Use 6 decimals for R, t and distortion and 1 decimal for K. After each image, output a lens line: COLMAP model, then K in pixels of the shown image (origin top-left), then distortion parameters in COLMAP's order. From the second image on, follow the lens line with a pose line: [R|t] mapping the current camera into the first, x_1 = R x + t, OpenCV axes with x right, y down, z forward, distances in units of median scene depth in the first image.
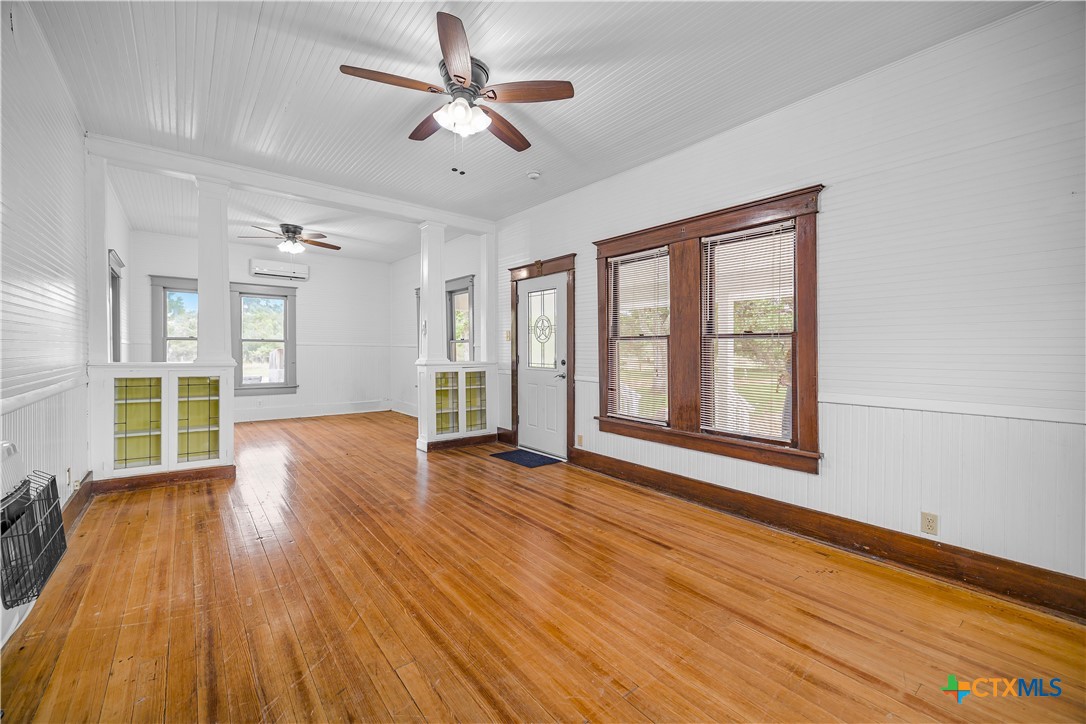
lens RADIAL K [[455.5, 0, 551.7], [0, 455.5, 364.4], [0, 0, 1]] dist [0.005416, 0.000336]
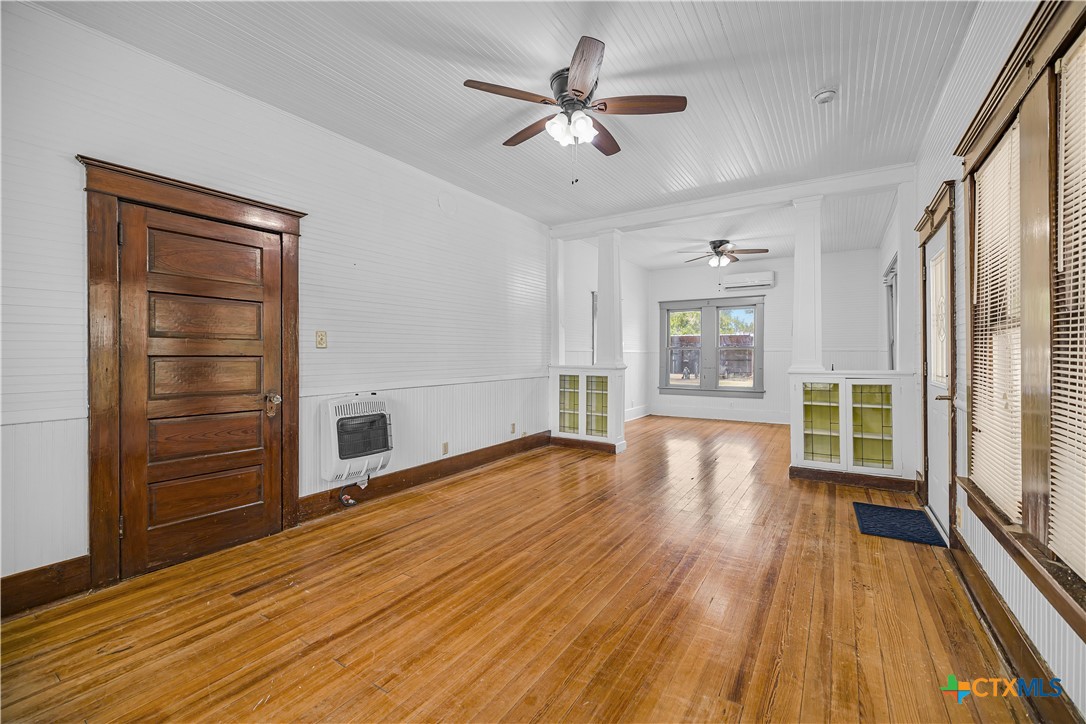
lens RADIAL K [[461.2, 0, 543.0], [0, 461.2, 362.0], [0, 0, 1]] dist [0.000122, -0.000220]
pose [[0.309154, 0.004099, -0.951003, 0.612406], [-0.025533, 0.999666, -0.003992, -0.005963], [0.950669, 0.025516, 0.309155, 0.491783]]
